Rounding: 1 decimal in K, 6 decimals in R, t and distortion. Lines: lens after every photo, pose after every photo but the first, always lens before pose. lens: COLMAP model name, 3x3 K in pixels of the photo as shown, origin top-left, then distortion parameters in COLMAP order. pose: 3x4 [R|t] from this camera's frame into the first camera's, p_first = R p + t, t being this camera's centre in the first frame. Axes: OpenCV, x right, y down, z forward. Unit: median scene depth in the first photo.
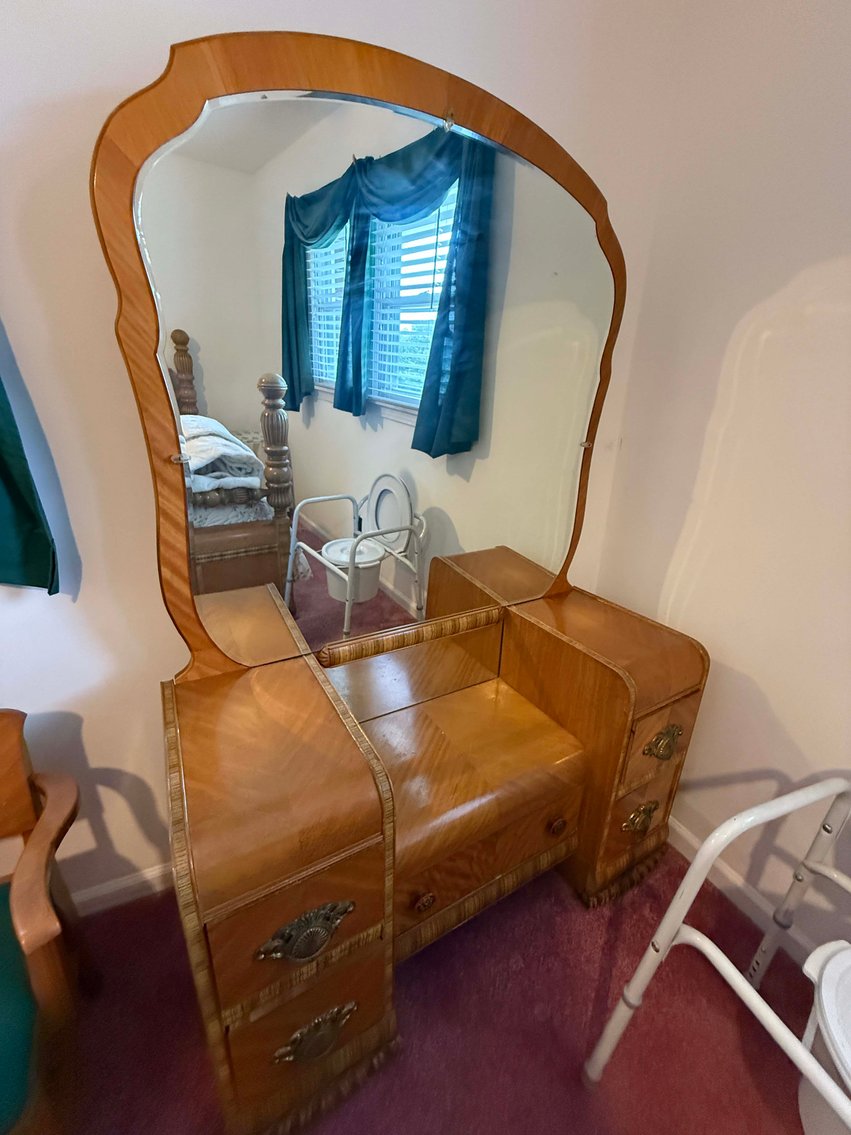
lens RADIAL K [[457.0, 0, 425.5], [0, 457.0, 567.5], [0, 0, 1]] dist [0.021023, 0.000052]
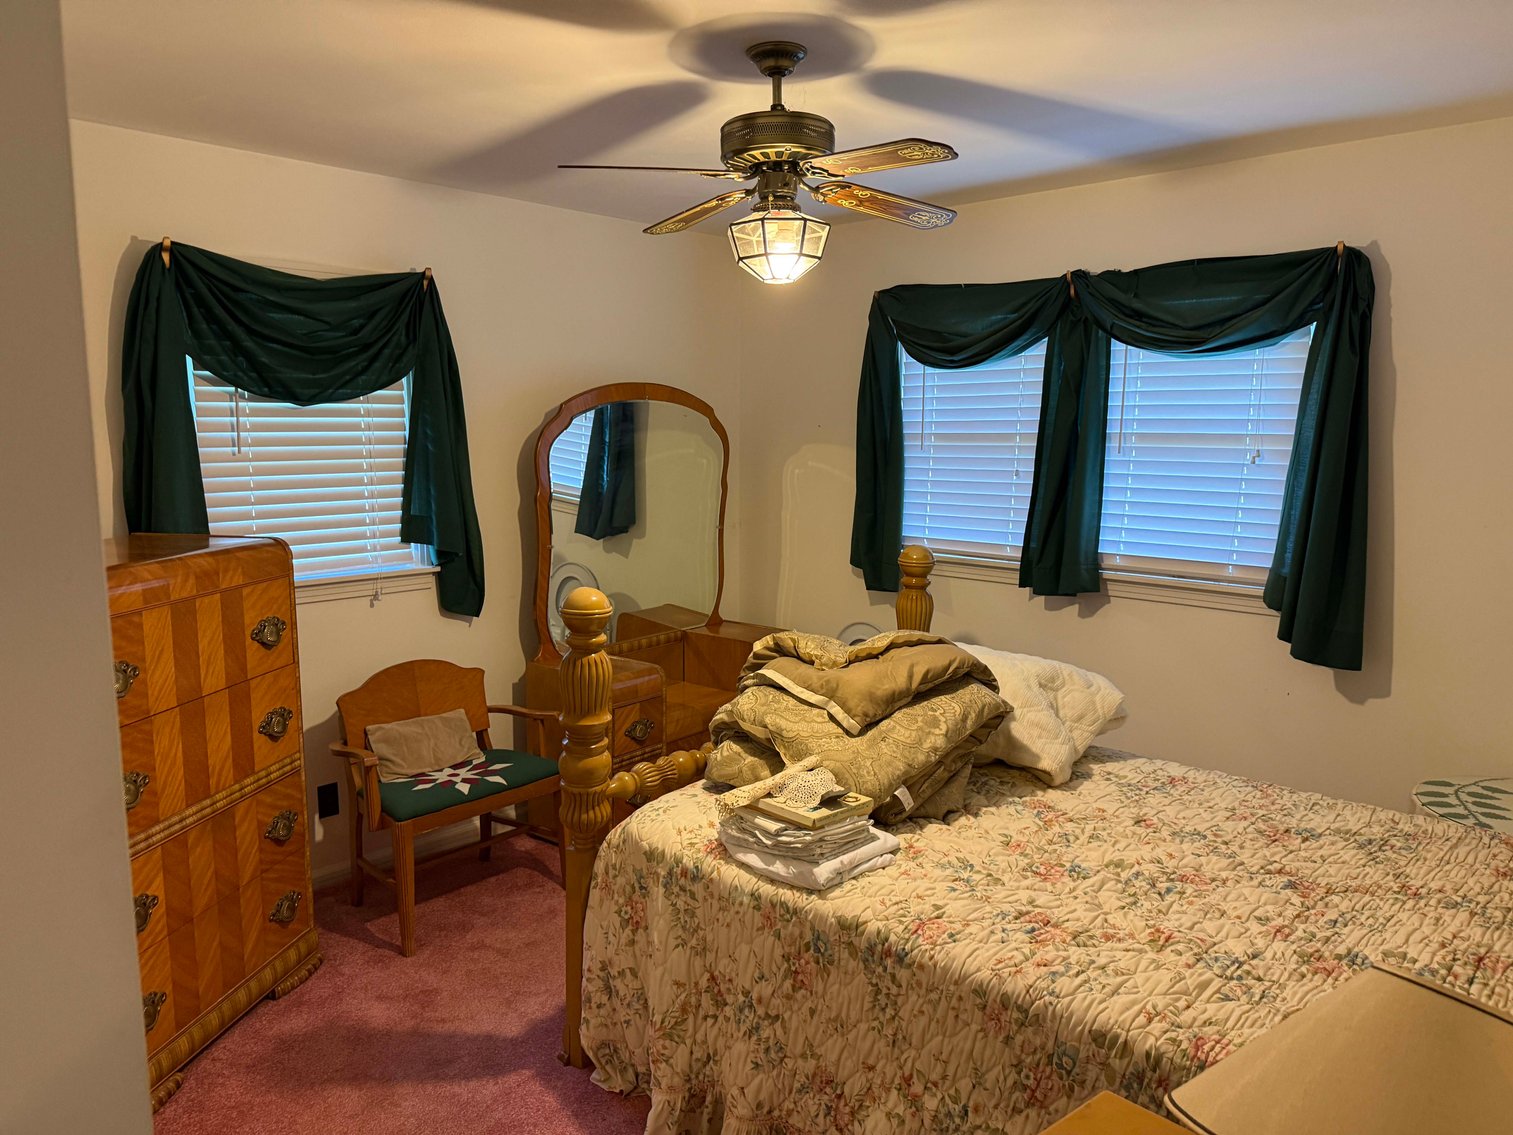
lens RADIAL K [[1063.4, 0, 756.5], [0, 1063.4, 567.5], [0, 0, 1]] dist [-0.076641, 0.002973]
pose [[0.935524, -0.066260, 0.346994, -0.760019], [0.134748, 0.974920, -0.177127, 0.502963], [-0.326555, 0.212463, 0.920989, -2.232781]]
